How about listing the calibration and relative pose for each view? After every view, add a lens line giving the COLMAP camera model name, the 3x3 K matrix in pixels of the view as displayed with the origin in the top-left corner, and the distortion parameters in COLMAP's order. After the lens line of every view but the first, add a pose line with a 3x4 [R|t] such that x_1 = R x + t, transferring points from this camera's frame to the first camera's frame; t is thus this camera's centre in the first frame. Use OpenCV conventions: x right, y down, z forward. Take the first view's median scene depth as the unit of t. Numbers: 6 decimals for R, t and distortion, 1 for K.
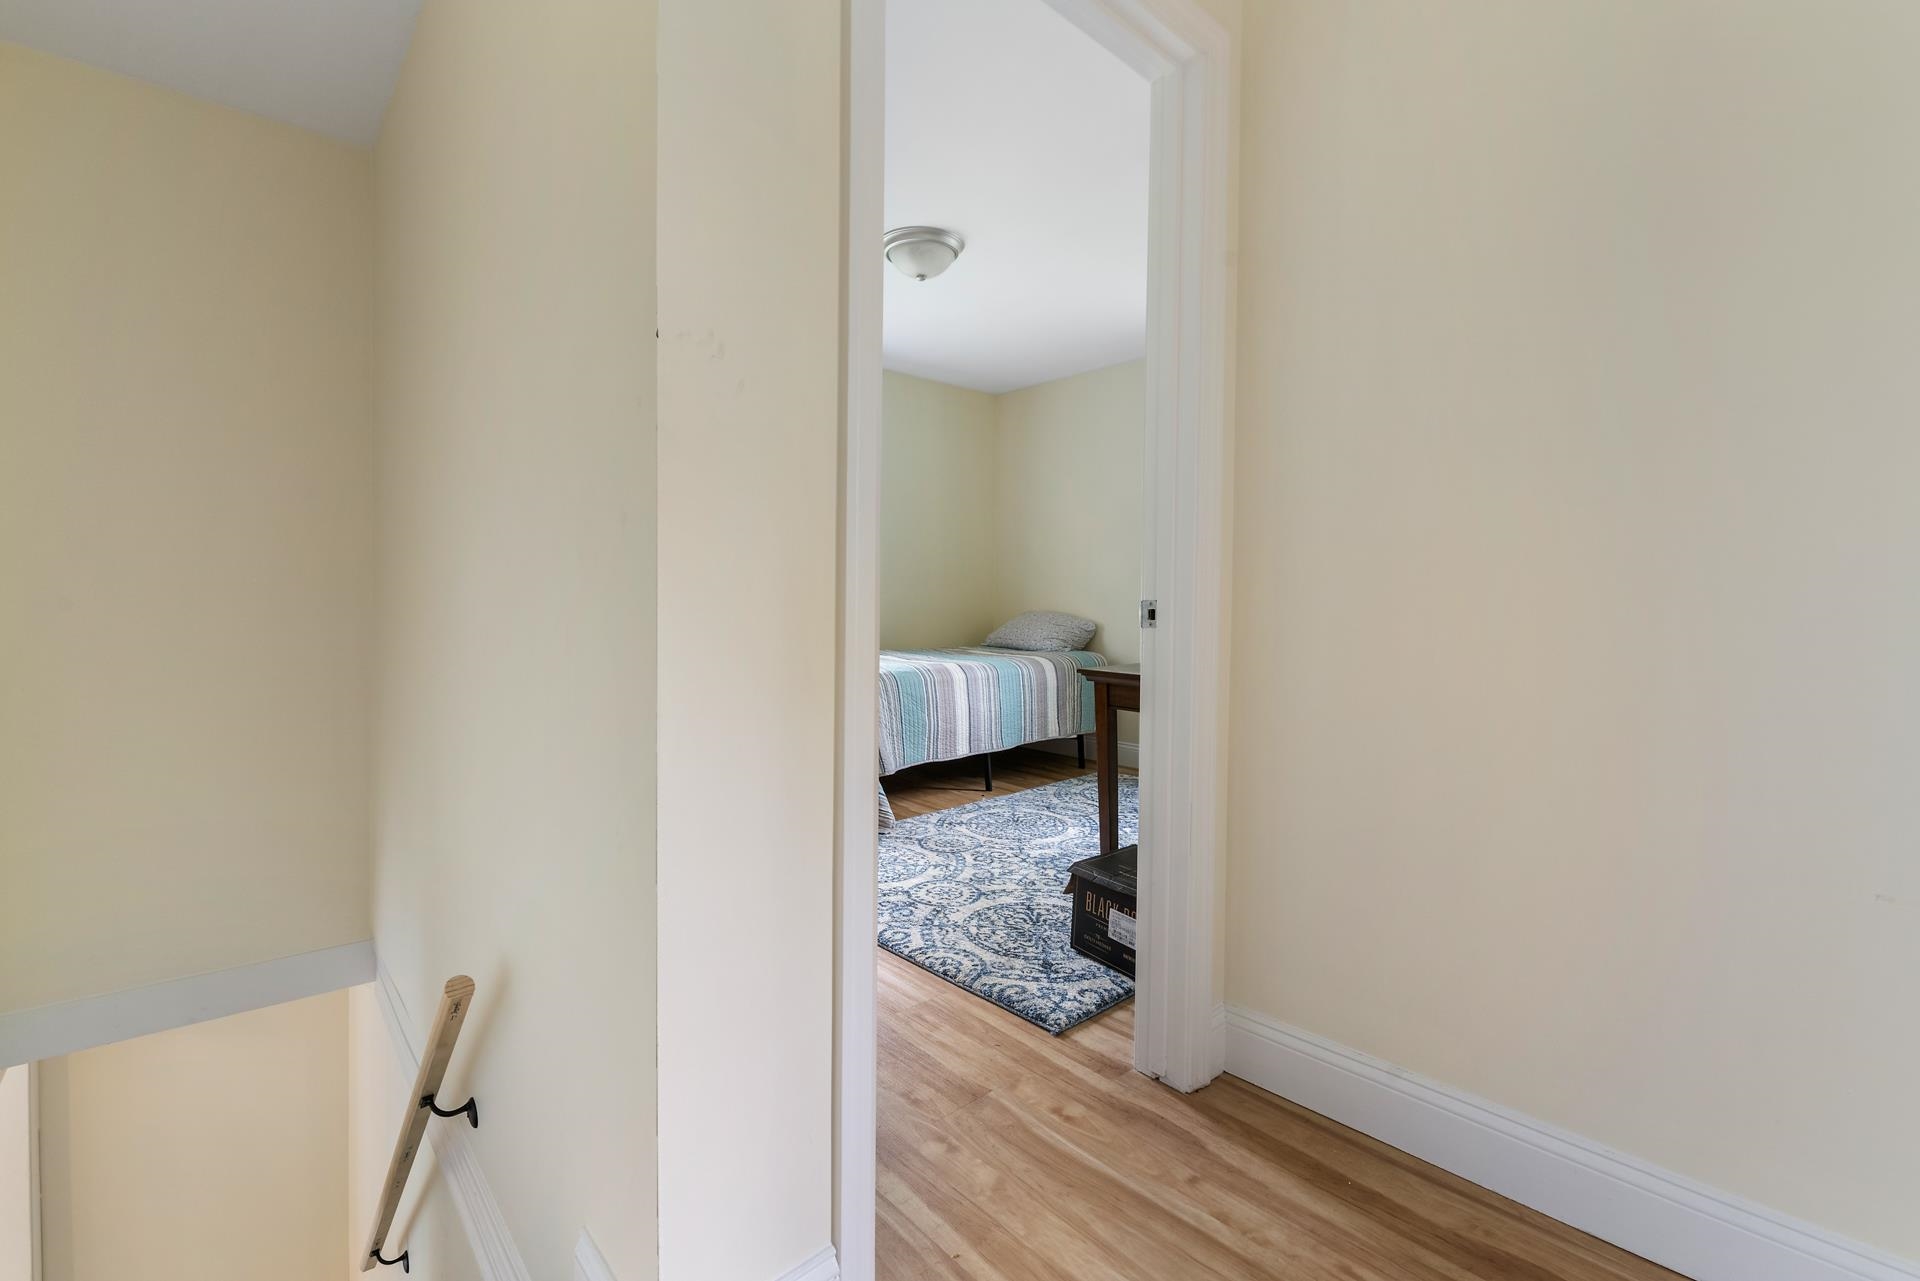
lens RADIAL K [[849.9, 0, 953.9], [0, 849.9, 657.8], [0, 0, 1]] dist [0.001243, -0.004634]
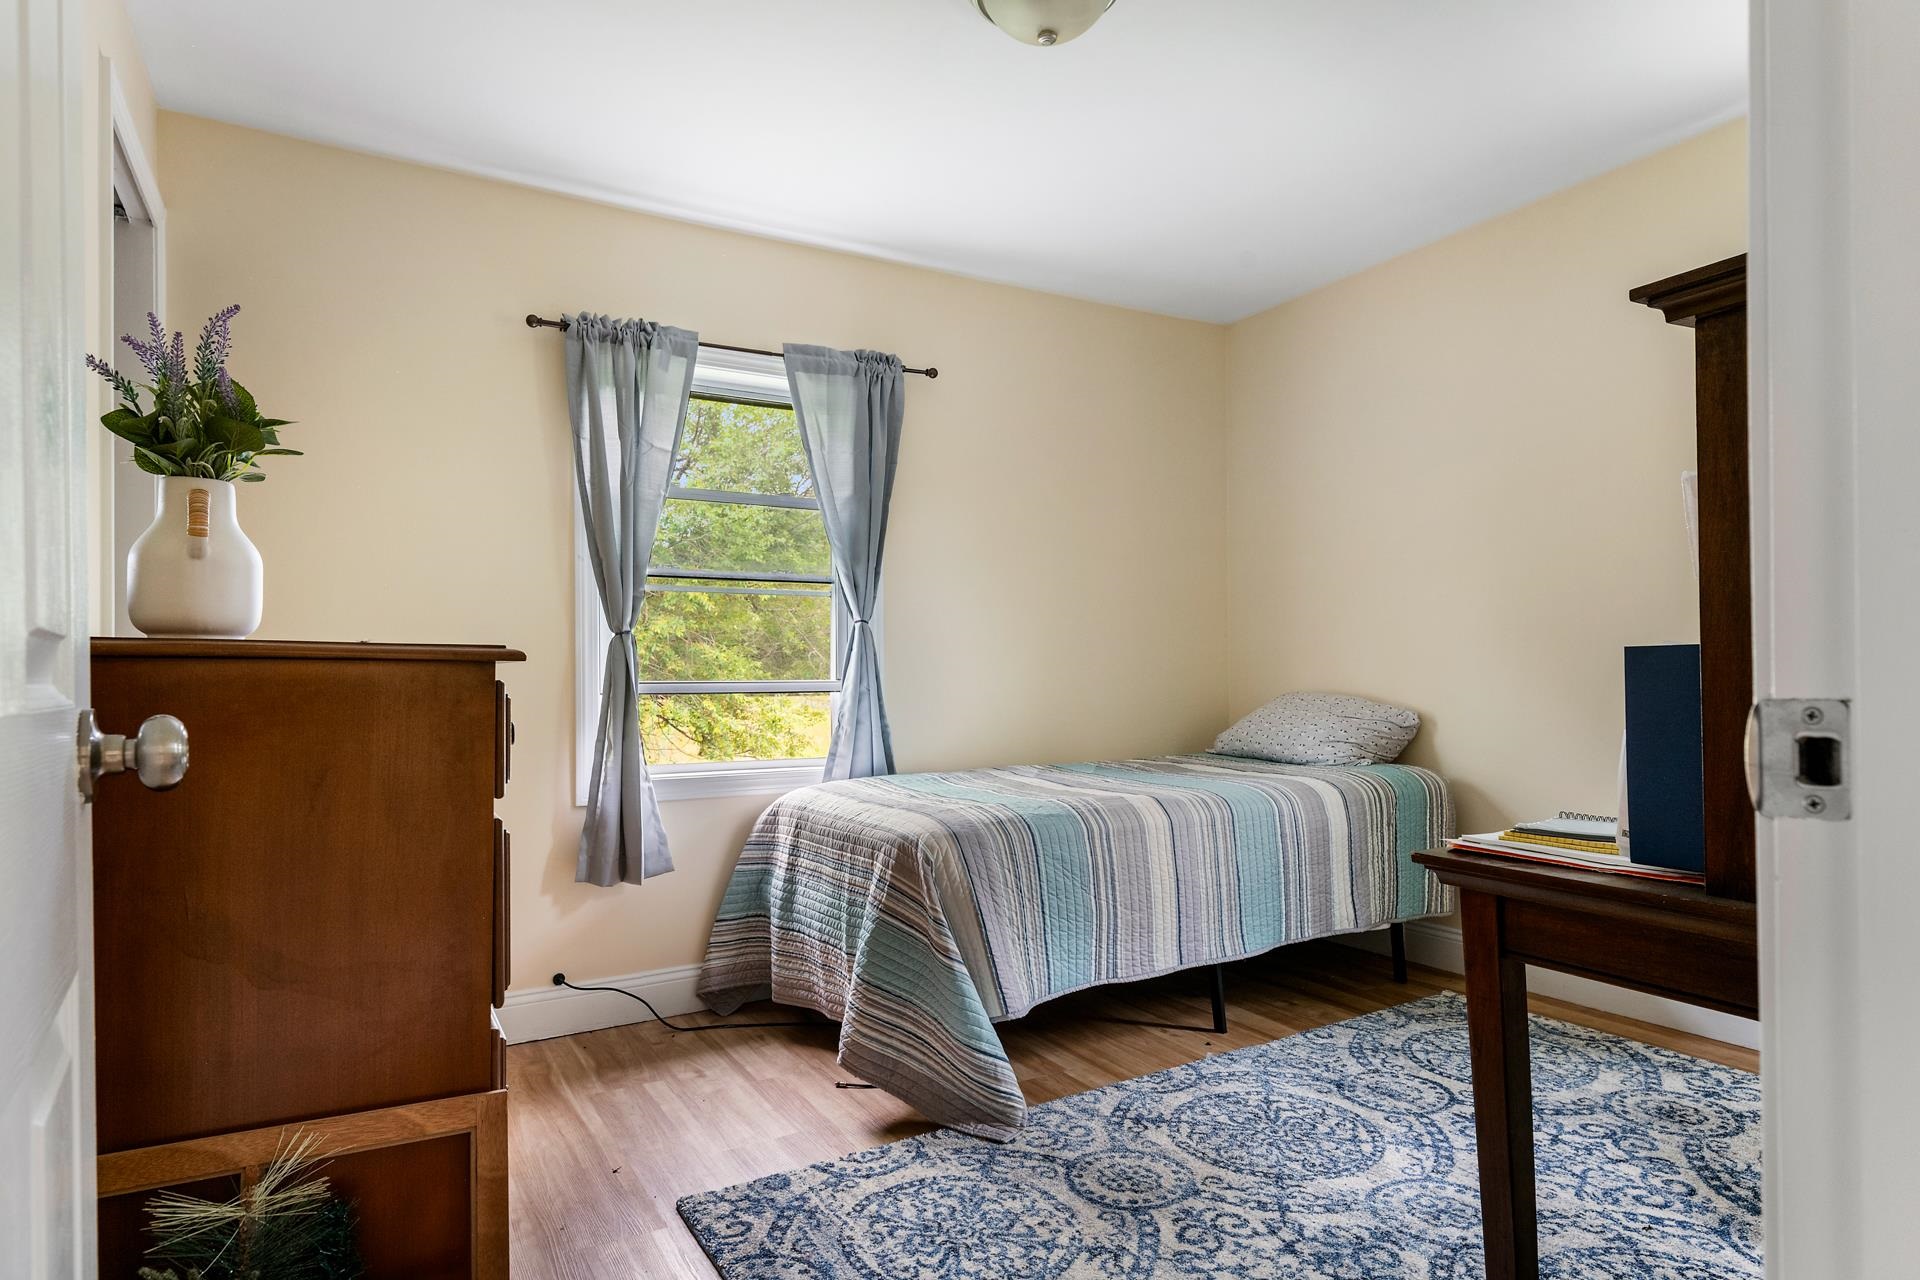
lens RADIAL K [[1125.8, 0, 950.7], [0, 1125.8, 696.4], [0, 0, 1]] dist [0.014059, 0.000617]
pose [[0.977940, -0.019510, -0.207972, 0.032497], [0.009925, 0.998844, -0.047035, -0.027534], [0.208649, 0.043933, 0.977003, 0.317188]]
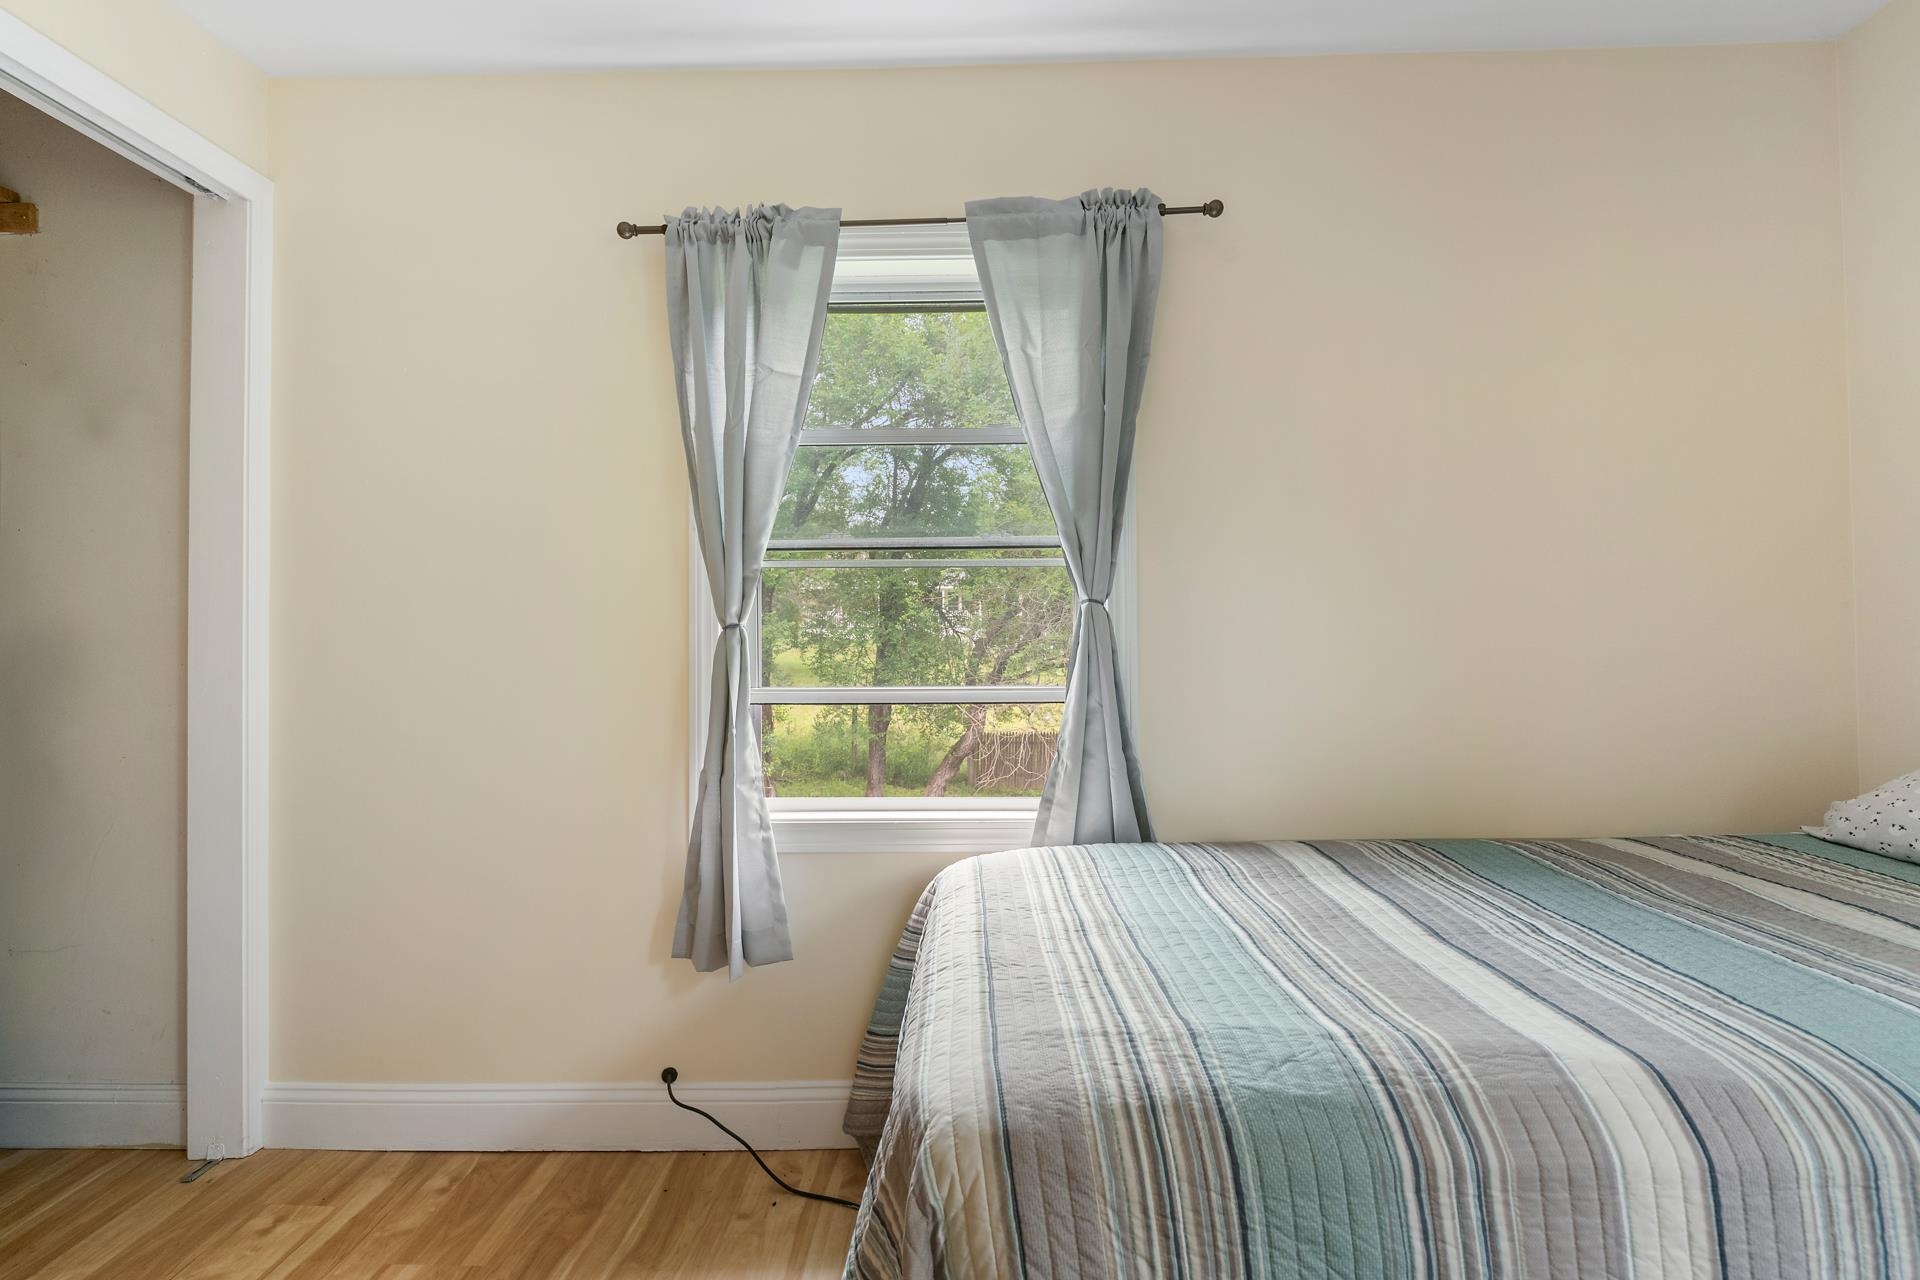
lens RADIAL K [[849.9, 0, 945.7], [0, 849.9, 629.2], [0, 0, 1]] dist [0.001243, -0.004634]
pose [[0.726503, -0.027060, -0.686630, 0.027273], [-0.023274, 0.997682, -0.063945, -0.090782], [0.686769, 0.062437, 0.724189, 0.846515]]
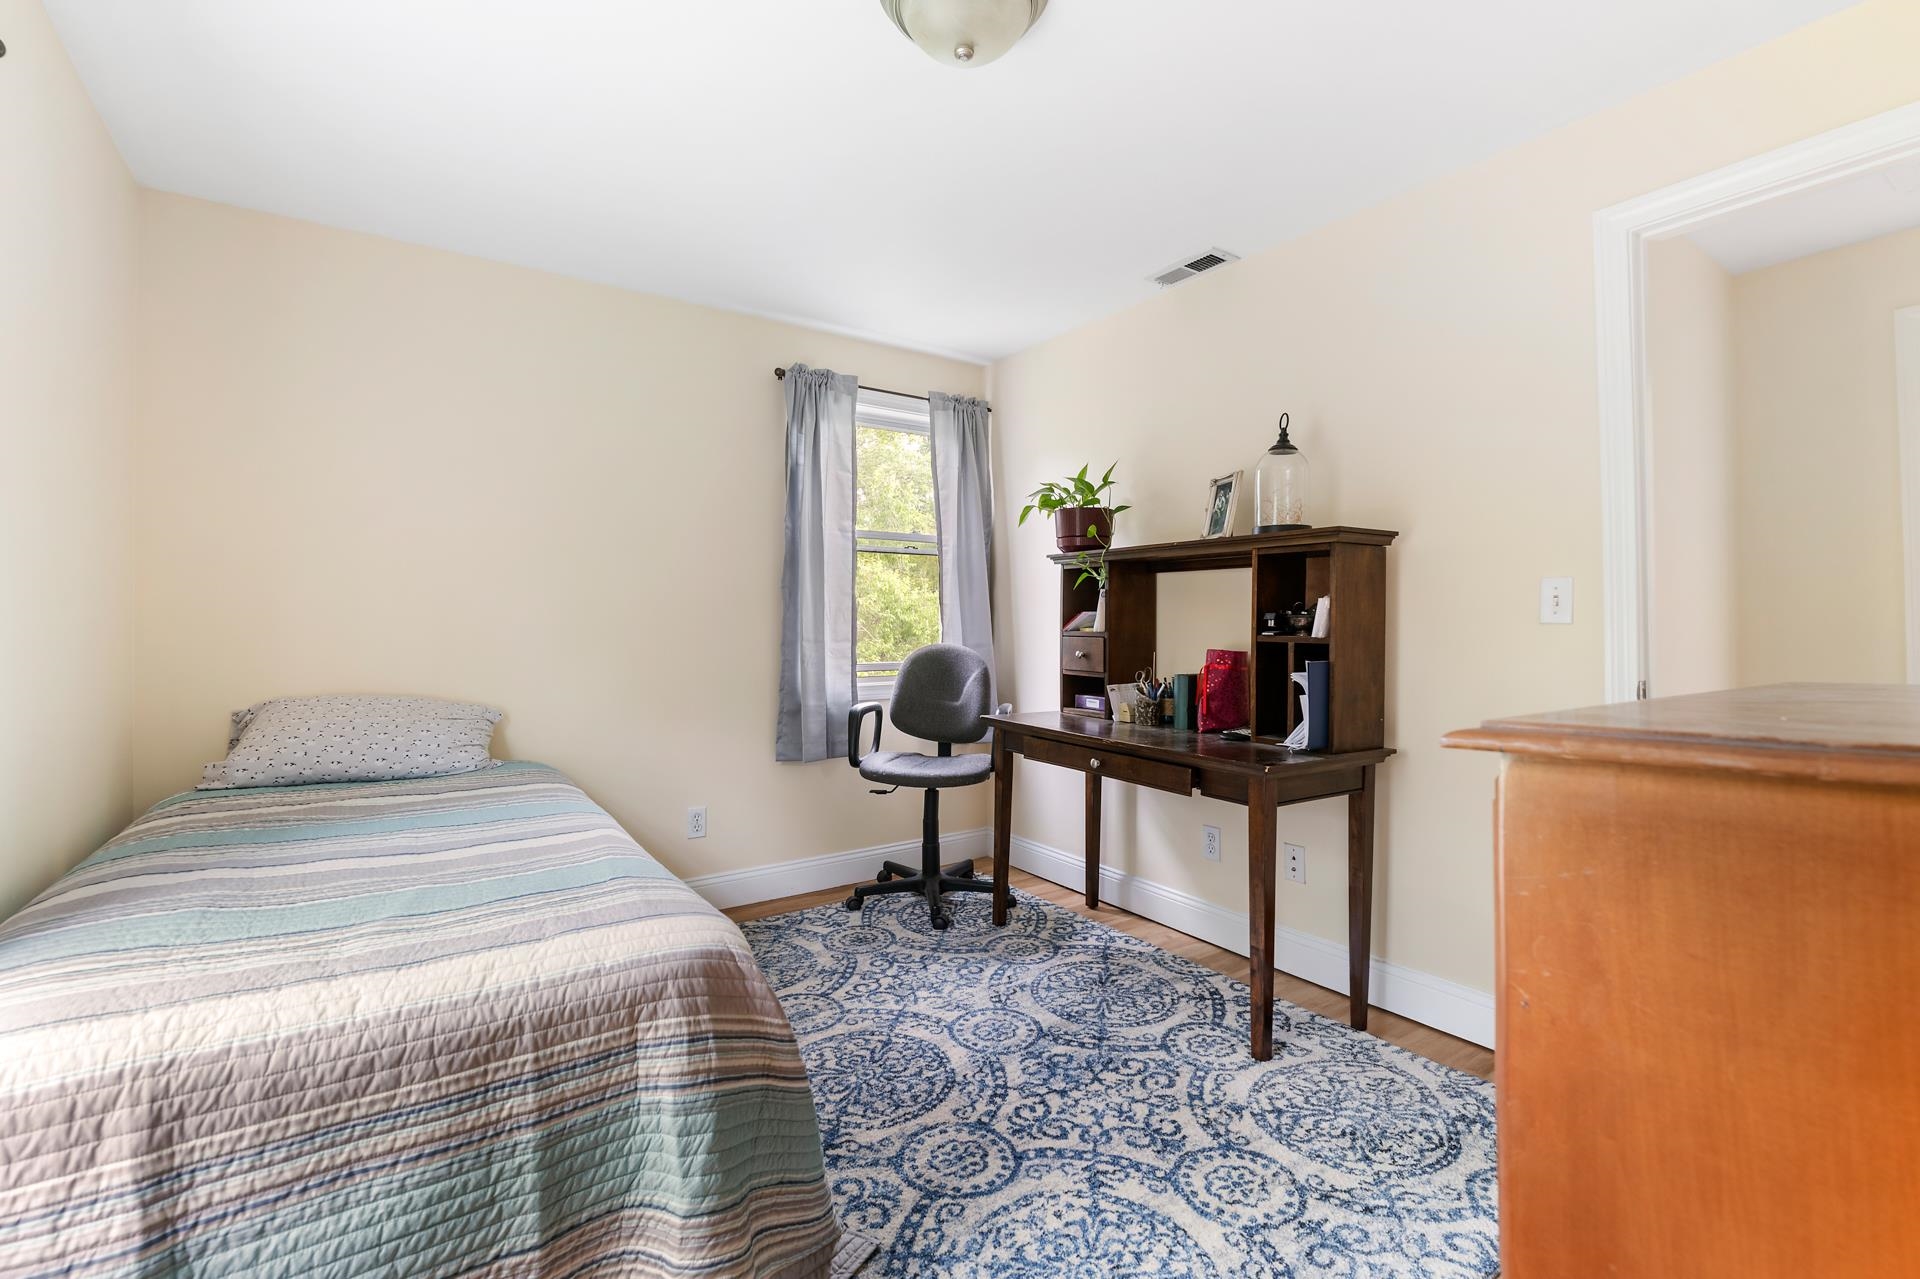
lens RADIAL K [[849.9, 0, 957.3], [0, 849.9, 631.6], [0, 0, 1]] dist [0.001243, -0.004634]
pose [[0.111840, -0.012842, 0.993643, -0.490304], [0.071640, 0.997419, 0.004828, -0.099162], [-0.991141, 0.070645, 0.112471, 0.875429]]
